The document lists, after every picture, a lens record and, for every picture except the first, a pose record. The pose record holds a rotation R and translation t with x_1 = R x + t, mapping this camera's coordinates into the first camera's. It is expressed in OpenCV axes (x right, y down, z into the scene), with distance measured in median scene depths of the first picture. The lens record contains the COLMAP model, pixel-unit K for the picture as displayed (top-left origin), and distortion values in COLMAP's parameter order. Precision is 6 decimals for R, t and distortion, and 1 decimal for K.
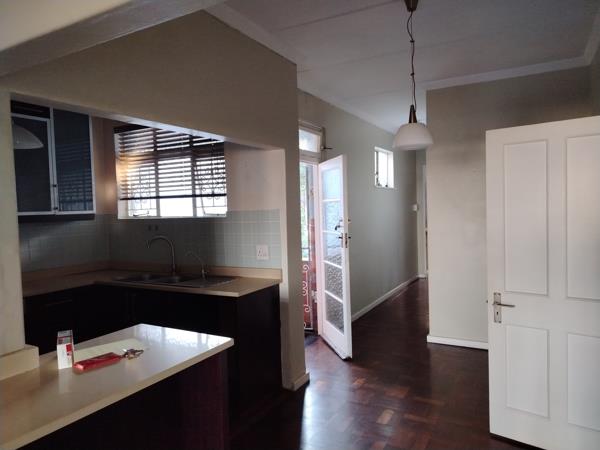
lens RADIAL K [[414.5, 0, 298.5], [0, 414.5, 226.6], [0, 0, 1]] dist [0.069804, -0.083518]
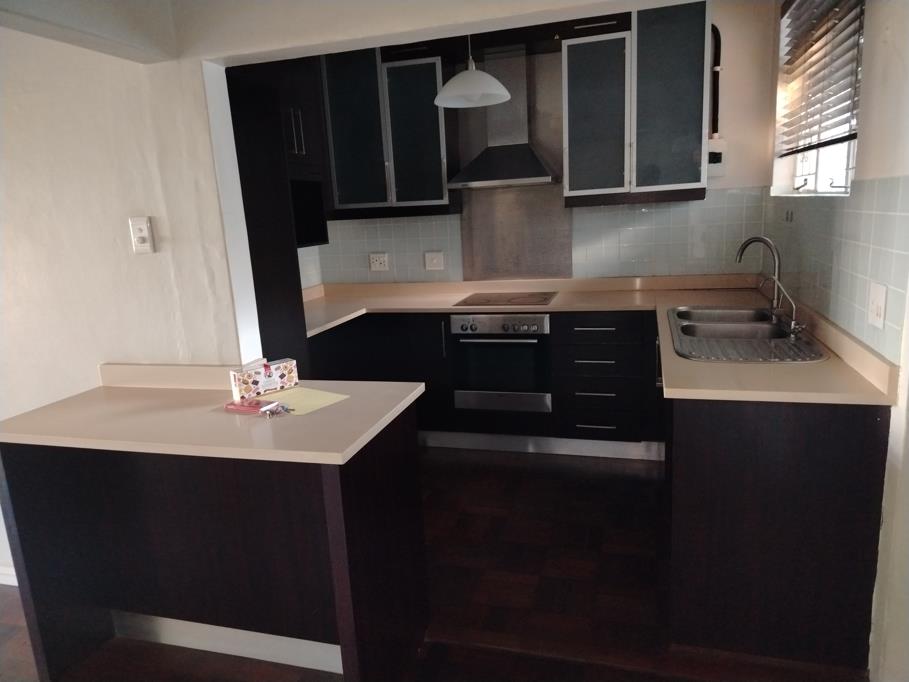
lens RADIAL K [[631.5, 0, 451.8], [0, 631.5, 343.6], [0, 0, 1]] dist [0.065665, -0.074890]
pose [[0.218563, 0.222857, -0.950034, 0.301897], [0.009188, 0.973059, 0.230372, -0.028136], [0.975780, -0.059079, 0.210627, 0.474441]]
